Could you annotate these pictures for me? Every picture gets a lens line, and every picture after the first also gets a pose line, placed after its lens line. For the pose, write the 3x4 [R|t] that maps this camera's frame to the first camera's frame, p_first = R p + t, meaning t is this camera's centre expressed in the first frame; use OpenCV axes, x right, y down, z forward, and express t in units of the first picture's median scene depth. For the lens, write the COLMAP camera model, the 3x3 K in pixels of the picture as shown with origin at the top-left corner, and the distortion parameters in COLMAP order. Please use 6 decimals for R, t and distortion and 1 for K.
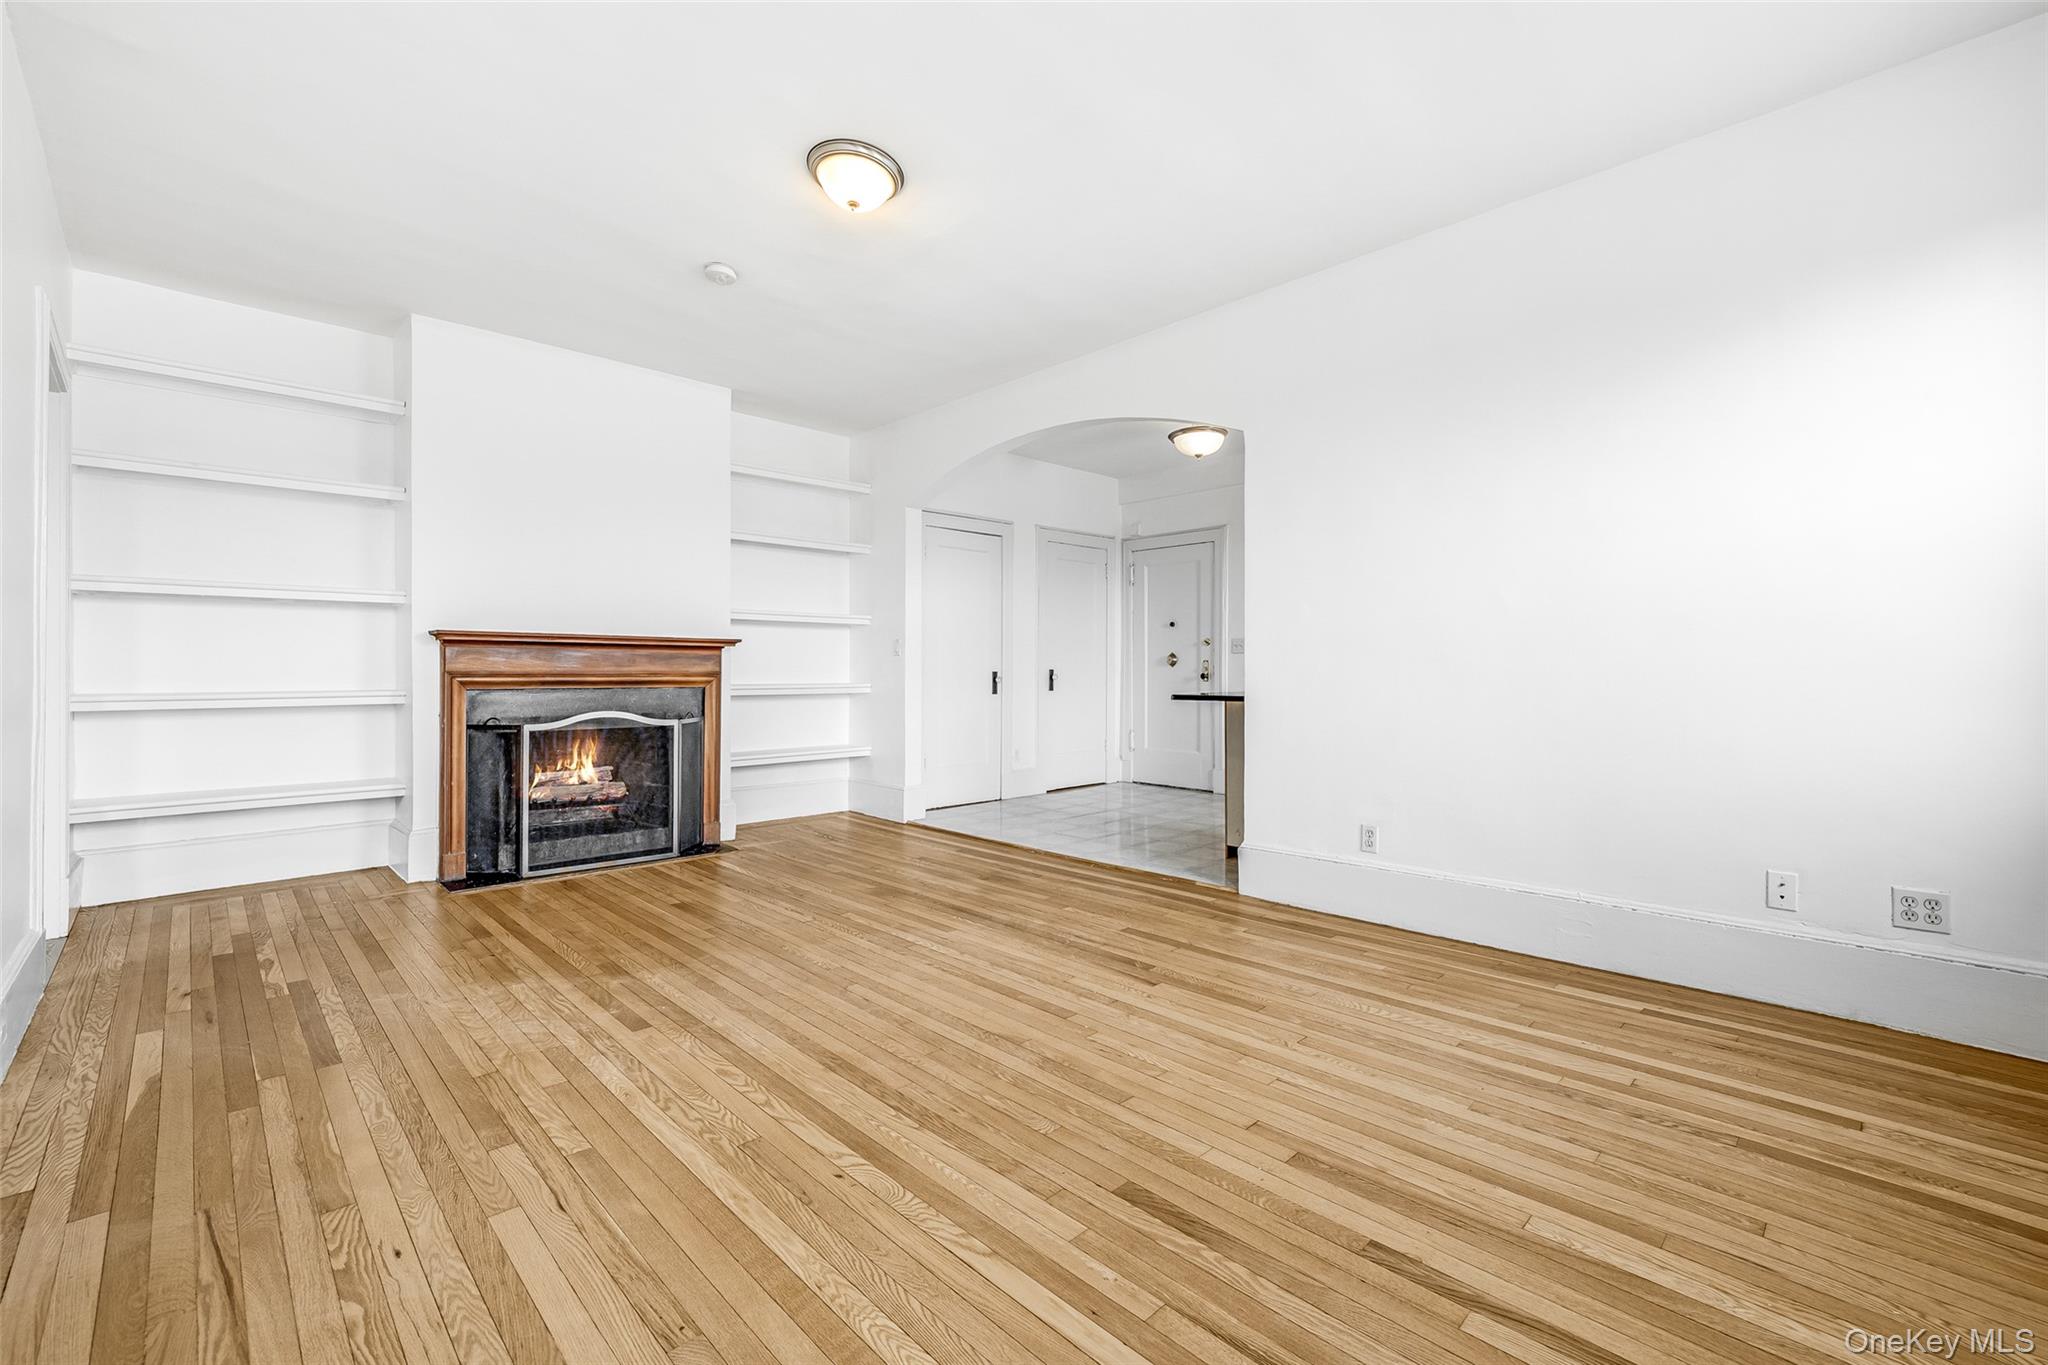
lens RADIAL K [[876.4, 0, 1026.4], [0, 876.4, 668.6], [0, 0, 1]] dist [-0.002835, -0.000202]
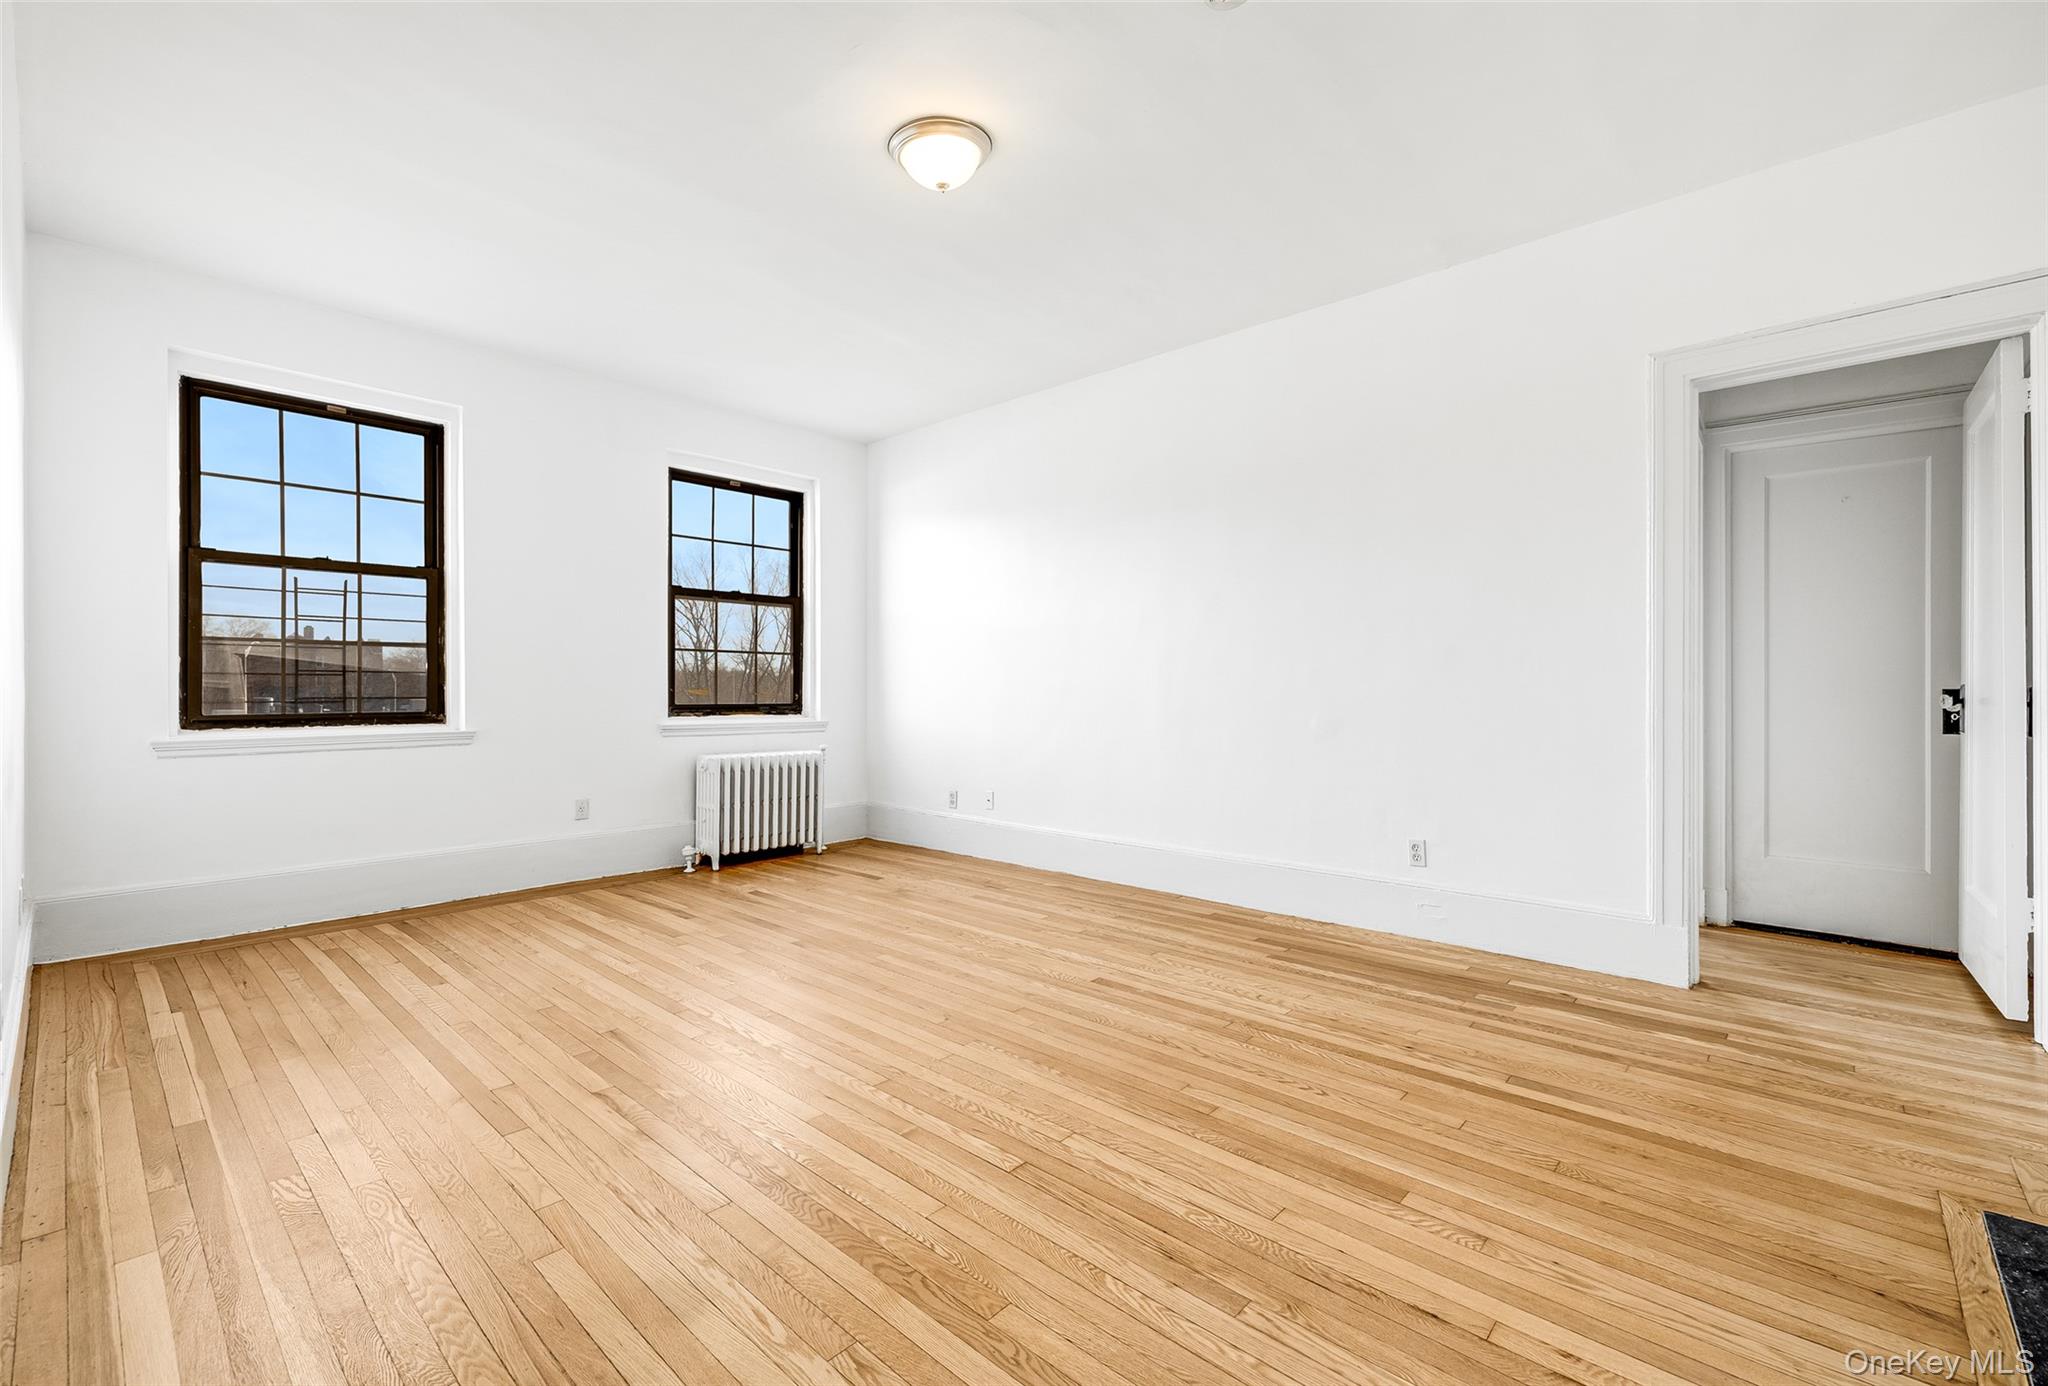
lens RADIAL K [[870.0, 0, 1032.8], [0, 870.0, 693.0], [0, 0, 1]] dist [0.000206, 0.000020]
pose [[-0.997763, 0.000752, -0.066839, -0.234628], [0.000673, 0.999999, 0.001194, 0.003525], [0.066840, 0.001146, -0.997763, 1.943409]]
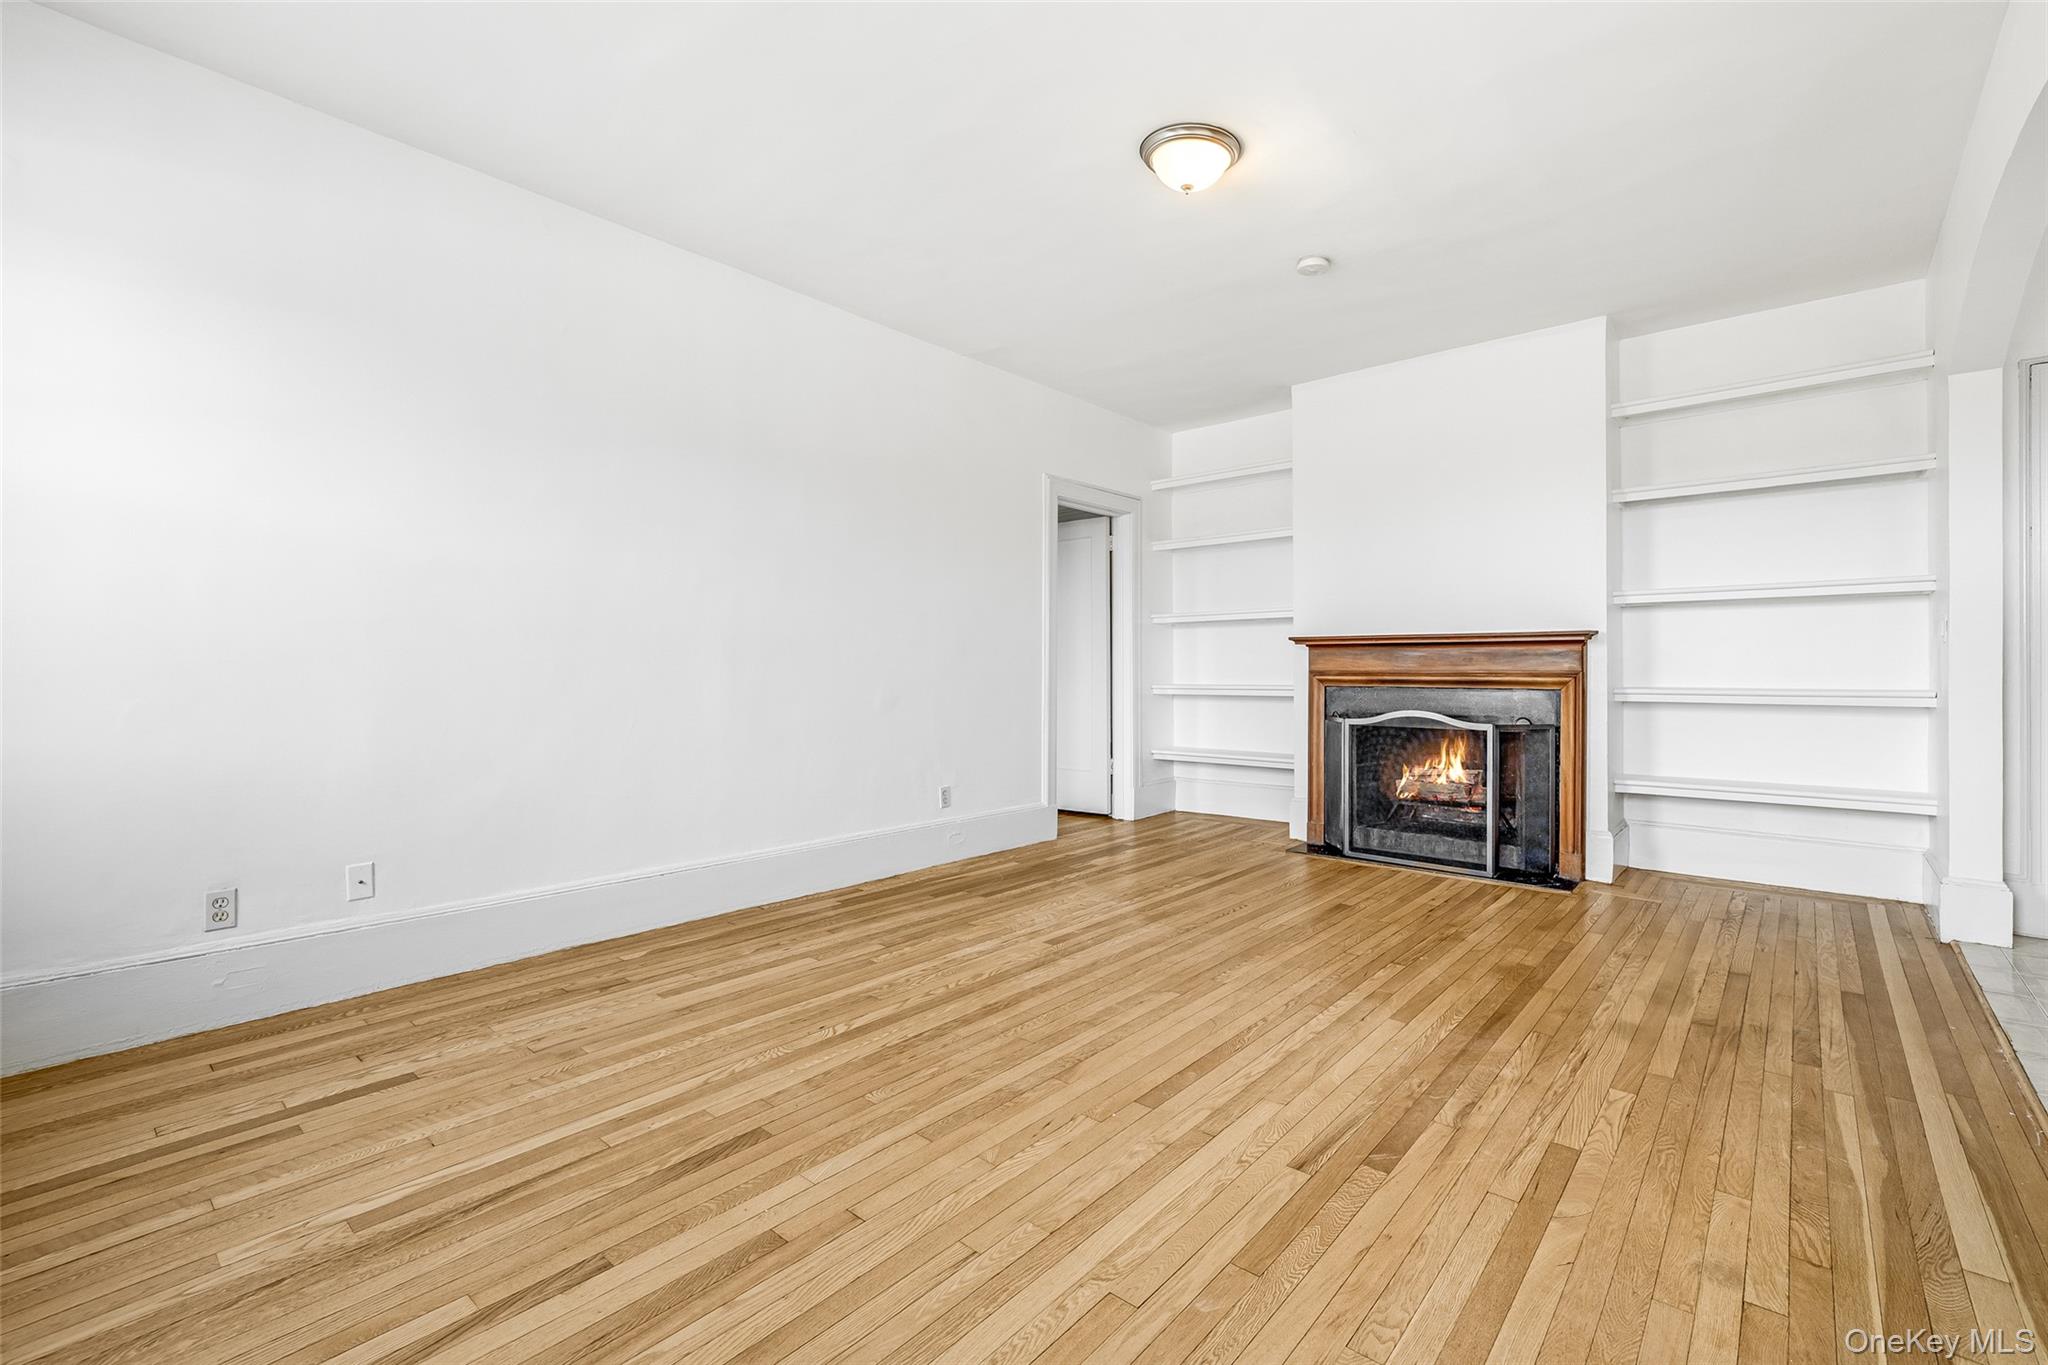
lens RADIAL K [[876.4, 0, 1026.4], [0, 876.4, 668.6], [0, 0, 1]] dist [-0.002835, -0.000202]
pose [[0.076405, -0.001623, -0.997076, 0.761519], [0.003850, 0.999992, -0.001333, 0.000351], [0.997069, -0.003737, 0.076410, 0.758446]]
